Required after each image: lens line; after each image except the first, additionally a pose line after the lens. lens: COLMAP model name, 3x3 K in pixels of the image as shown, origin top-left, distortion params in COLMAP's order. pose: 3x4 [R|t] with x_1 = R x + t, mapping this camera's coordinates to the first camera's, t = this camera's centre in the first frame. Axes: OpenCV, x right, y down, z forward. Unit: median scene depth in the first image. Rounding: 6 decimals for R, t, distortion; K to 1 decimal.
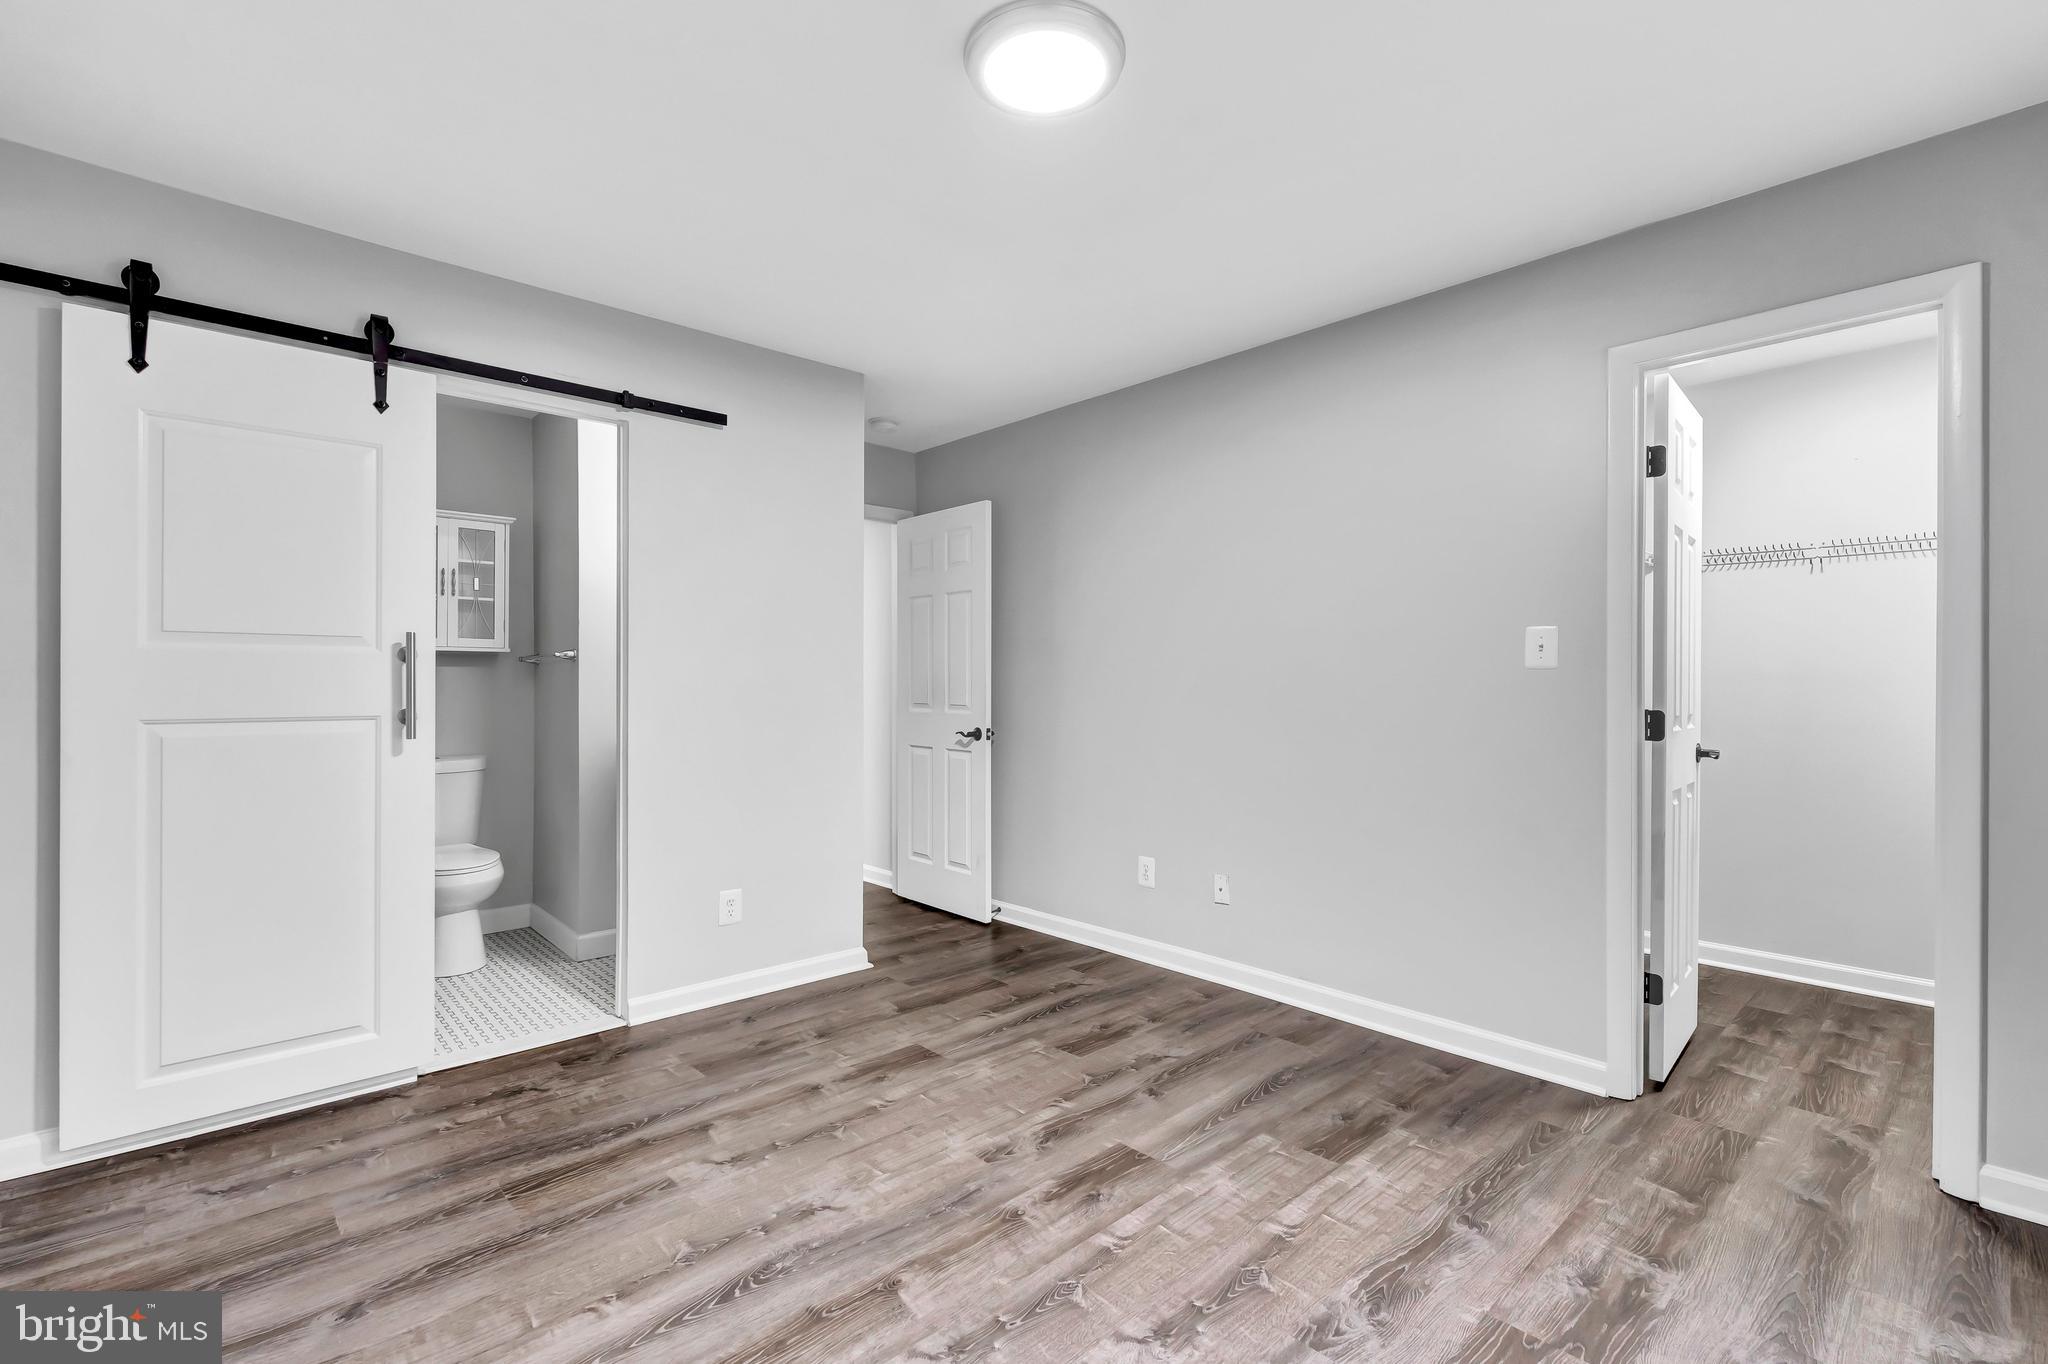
lens RADIAL K [[901.0, 0, 1024.0], [0, 901.0, 682.0], [0, 0, 1]] dist [-0.002569, -0.000276]
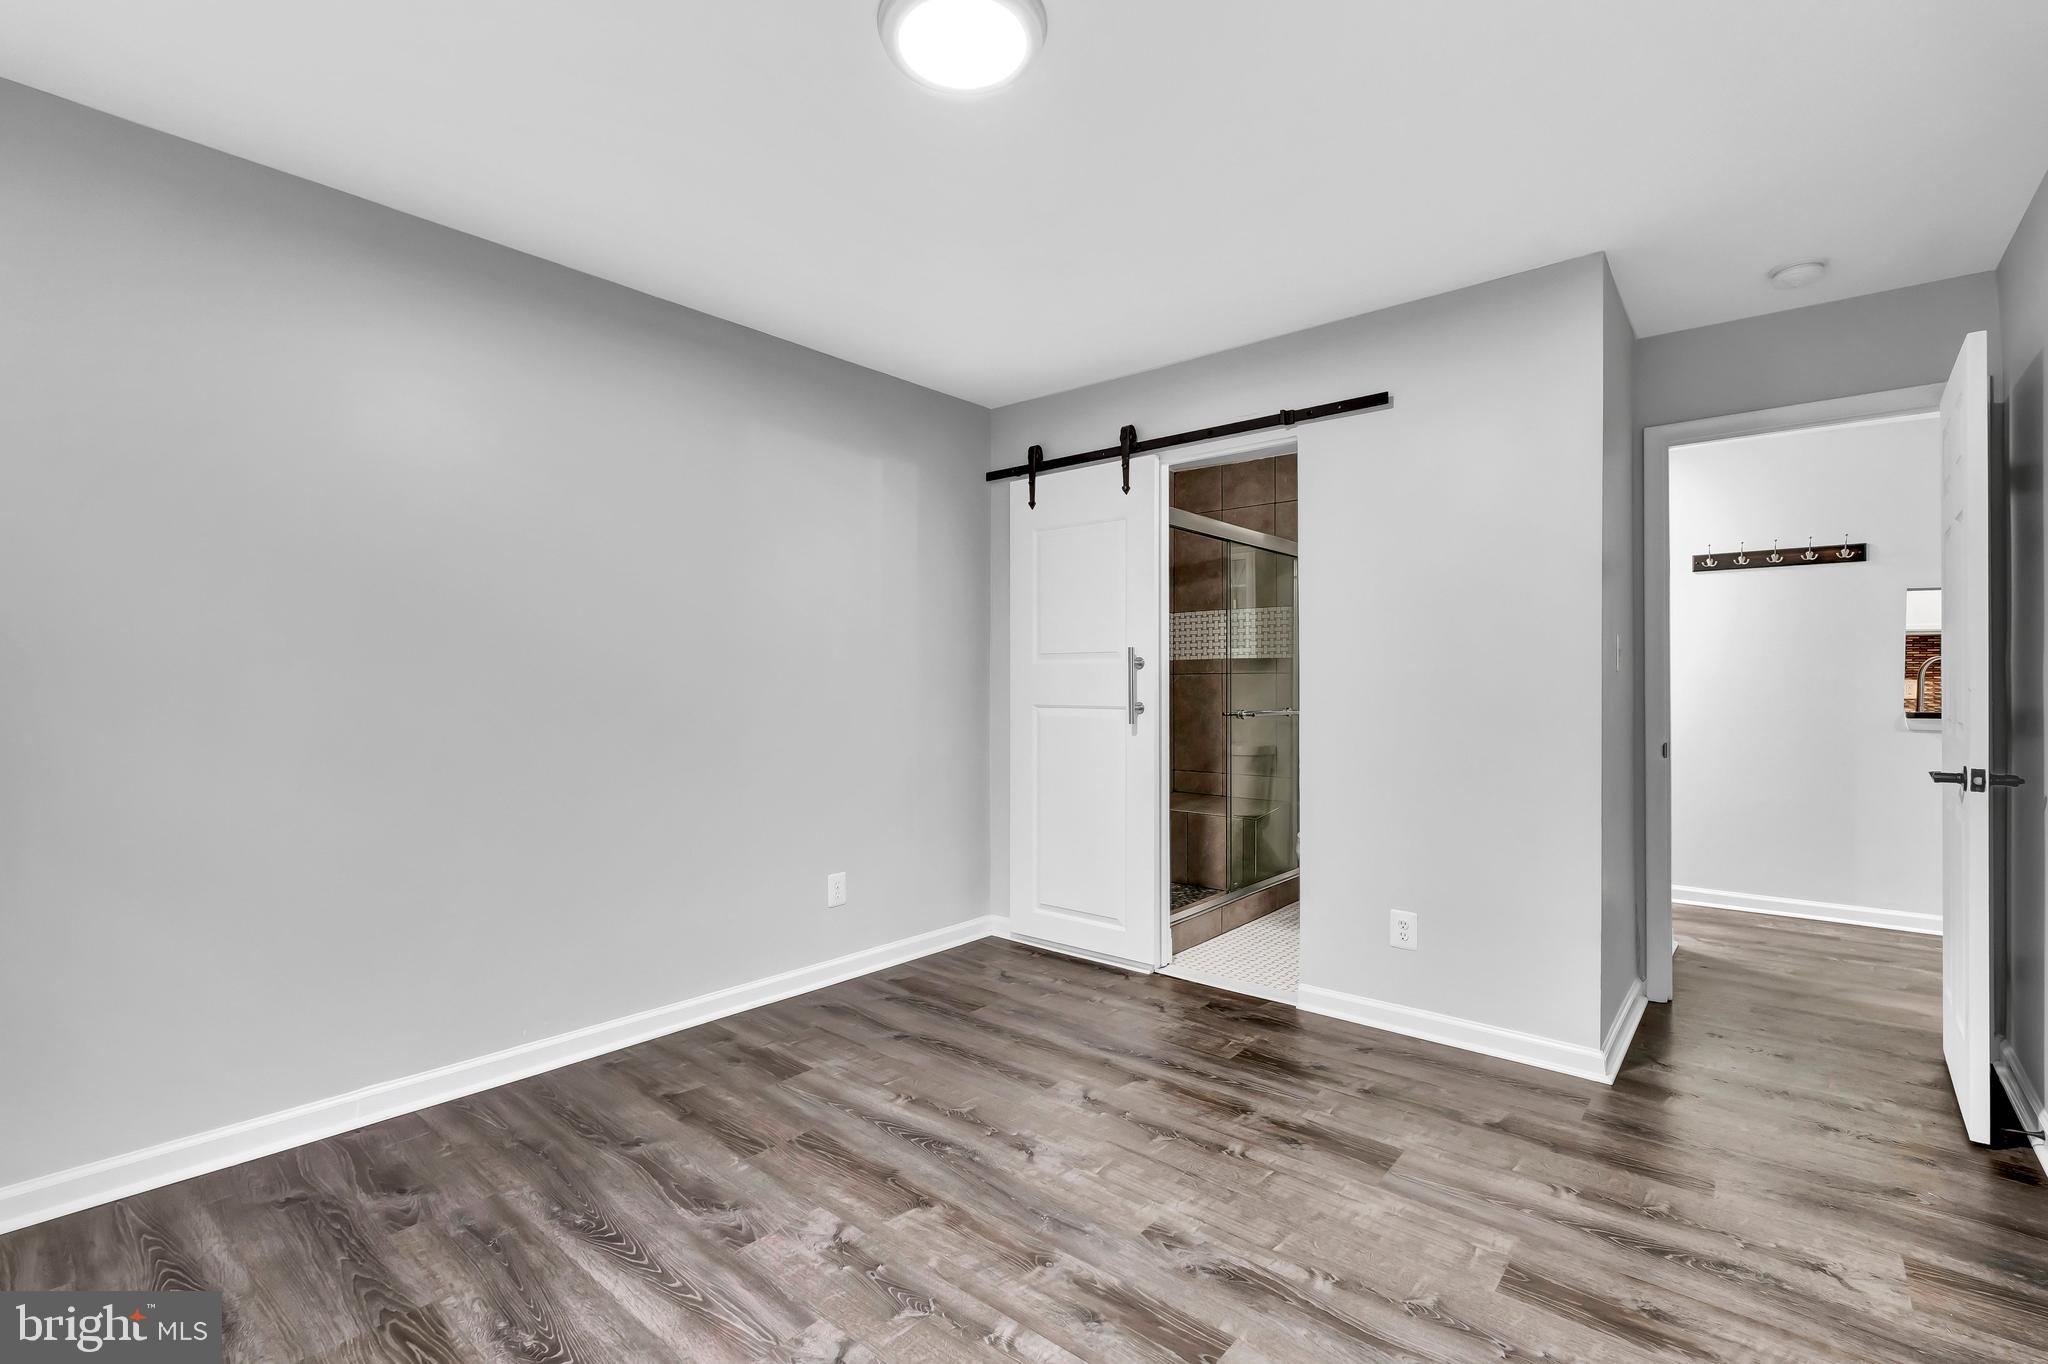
lens RADIAL K [[907.5, 0, 1032.9], [0, 907.5, 694.7], [0, 0, 1]] dist [-0.003533, -0.000162]
pose [[0.131504, 0.010741, -0.991257, 0.807925], [0.003841, 0.999928, 0.011344, 0.000708], [0.991308, -0.005299, 0.131454, 0.778247]]
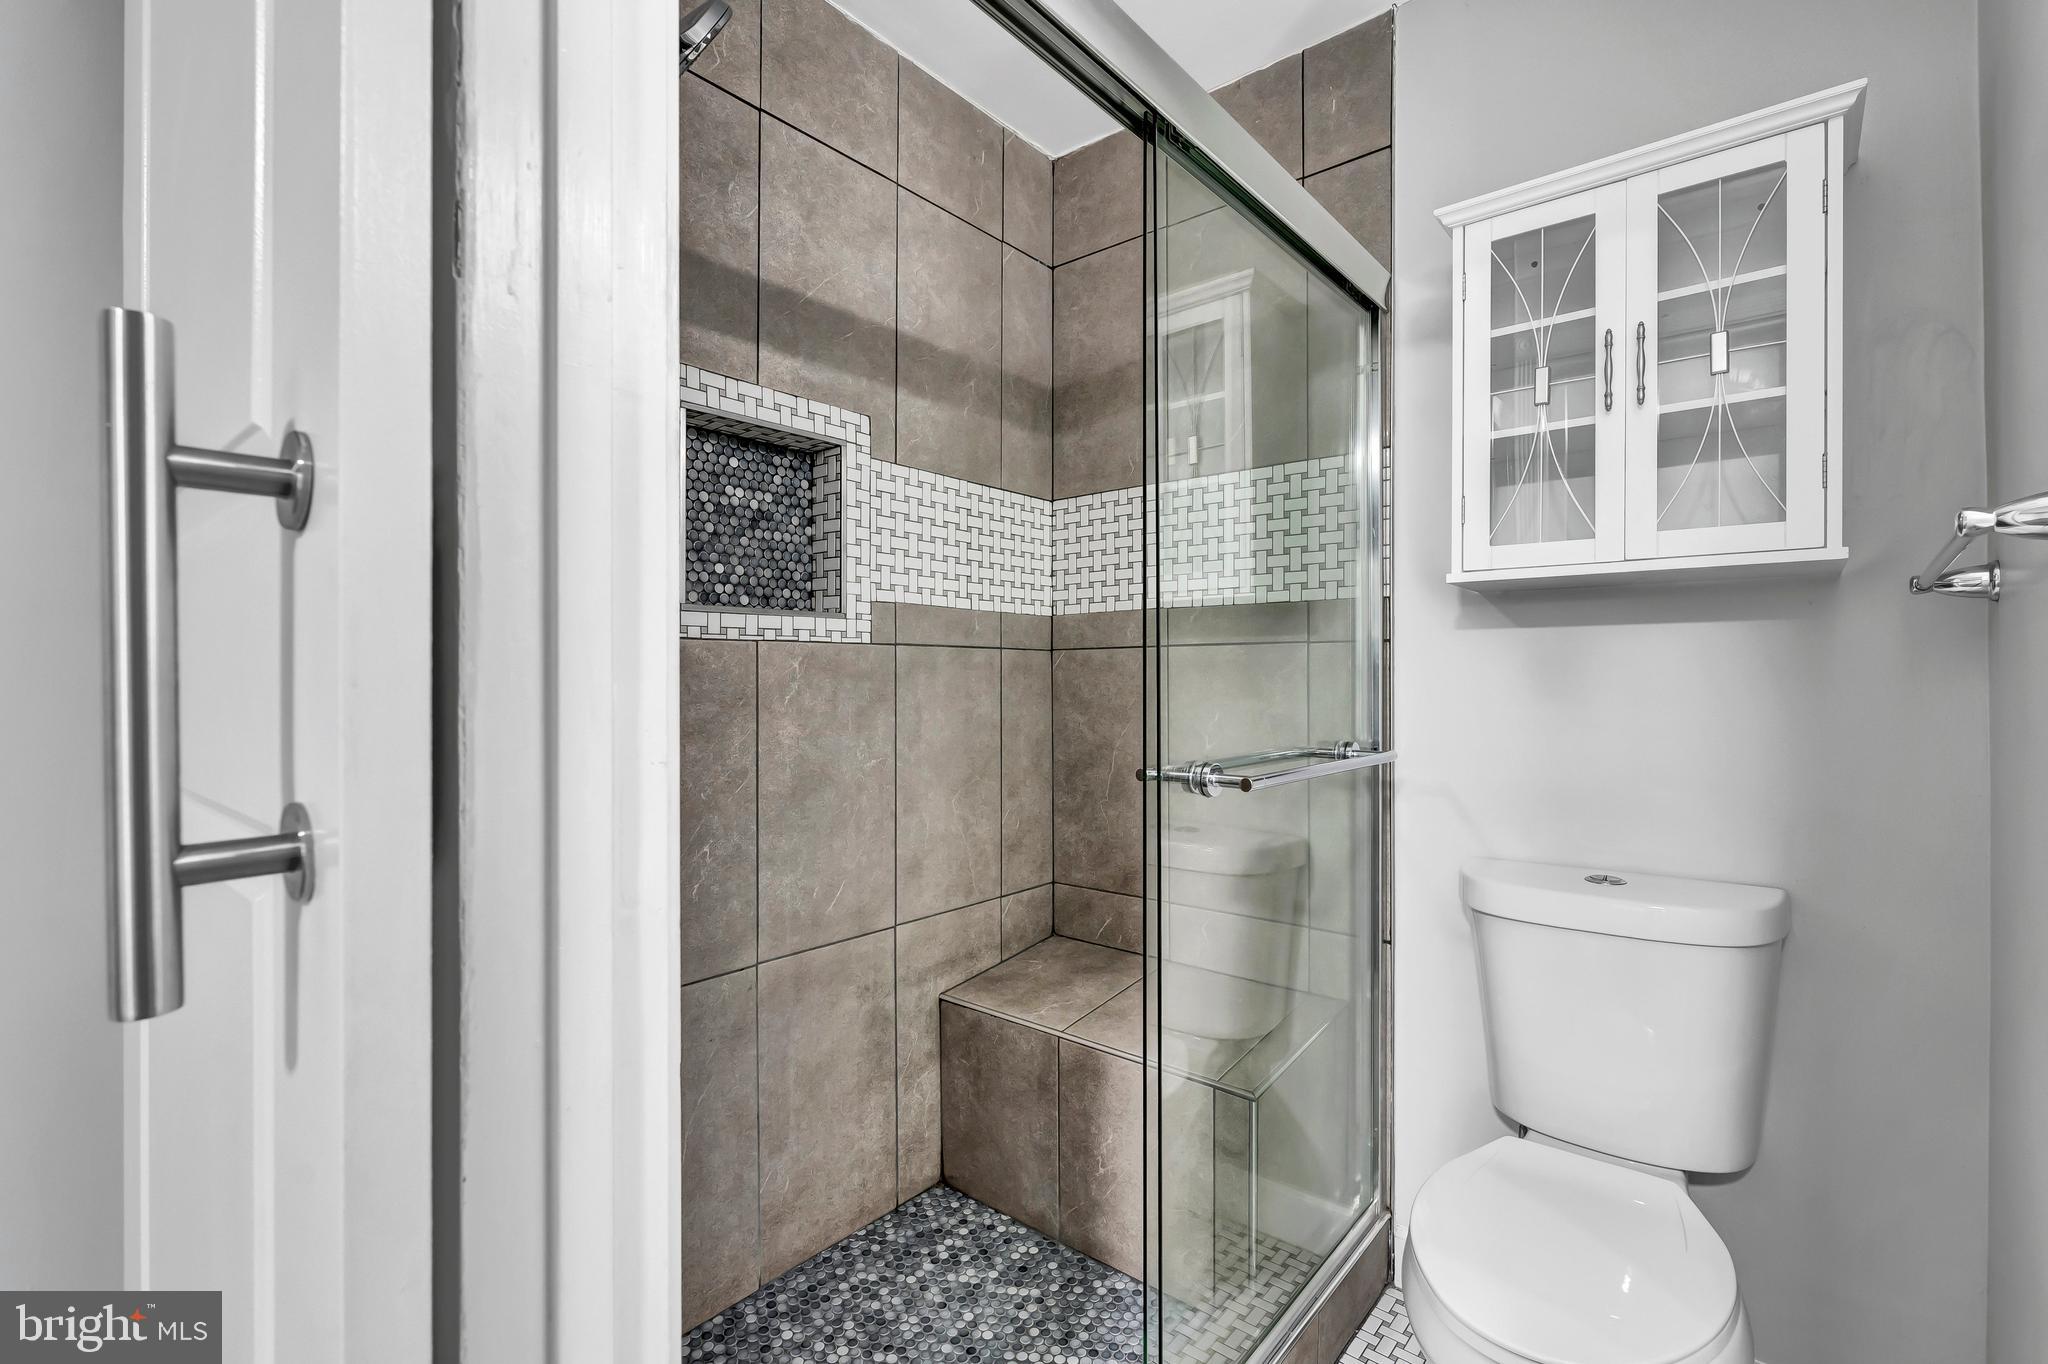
lens RADIAL K [[929.9, 0, 1025.4], [0, 929.9, 685.6], [0, 0, 1]] dist [-0.001335, 0.000069]
pose [[0.130994, 0.004662, -0.991372, -0.585864], [0.002556, 0.999984, 0.005040, 0.009536], [0.991380, -0.003194, 0.130980, 1.326012]]
